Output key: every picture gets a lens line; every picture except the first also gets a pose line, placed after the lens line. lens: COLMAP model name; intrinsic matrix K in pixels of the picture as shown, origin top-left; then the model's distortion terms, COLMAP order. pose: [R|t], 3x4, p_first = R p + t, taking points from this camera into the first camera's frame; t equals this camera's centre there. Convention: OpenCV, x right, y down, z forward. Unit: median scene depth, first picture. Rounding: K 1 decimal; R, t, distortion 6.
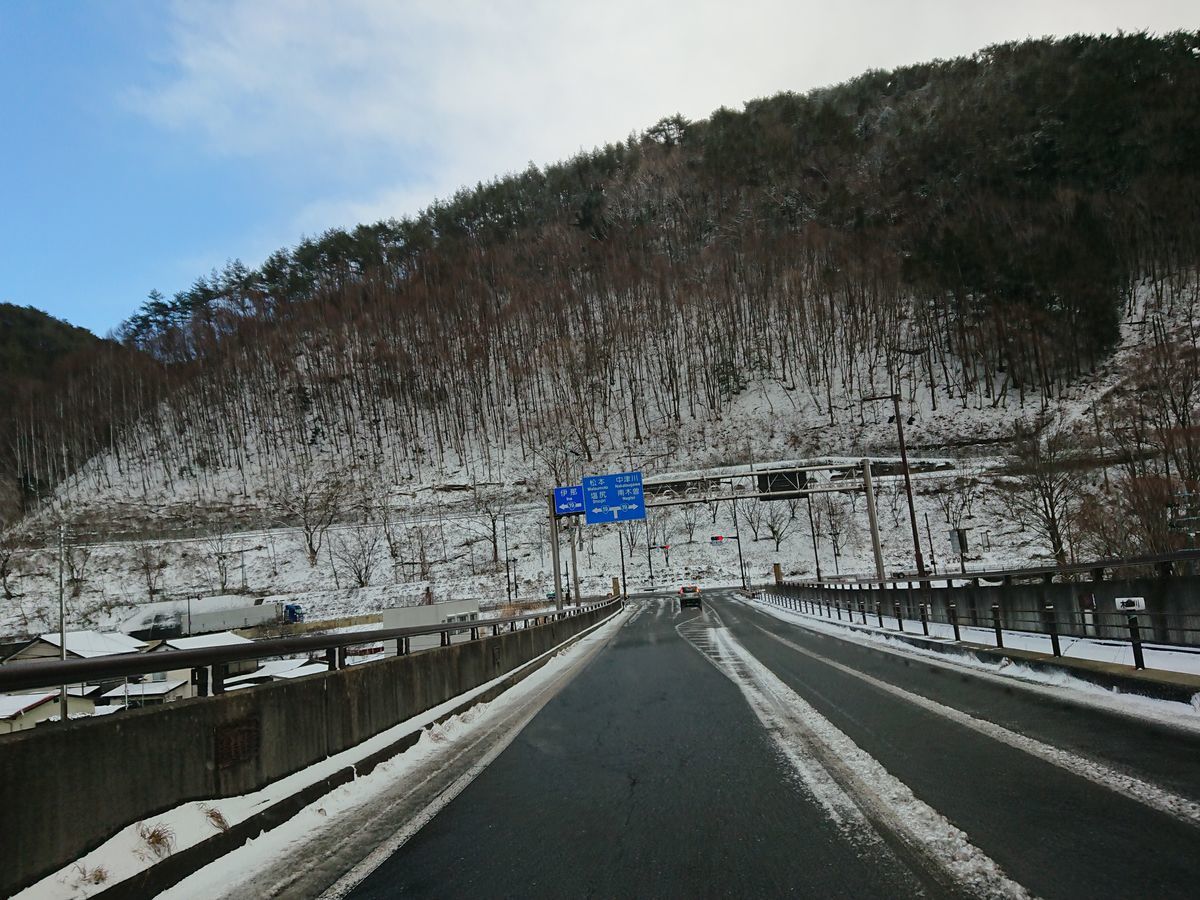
lens RADIAL K [[921.3, 0, 598.3], [0, 921.3, 449.3], [0, 0, 1]] dist [0.004560, 0.000817]
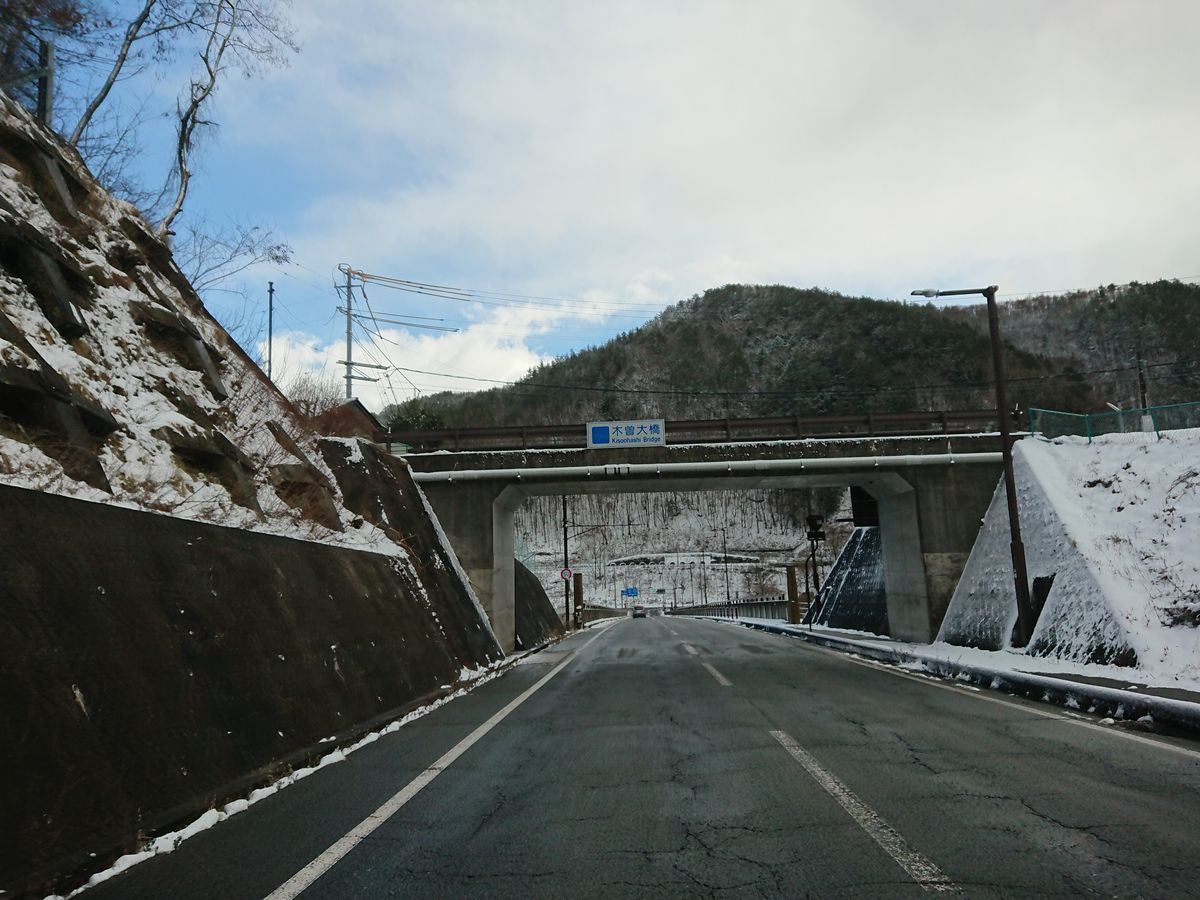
lens RADIAL K [[921.3, 0, 601.6], [0, 921.3, 451.2], [0, 0, 1]] dist [0.004560, 0.000817]
pose [[0.998084, 0.052819, 0.032218, -0.113415], [-0.052807, 0.998604, -0.001229, -0.224067], [-0.032238, -0.000475, 0.999480, -1.294008]]
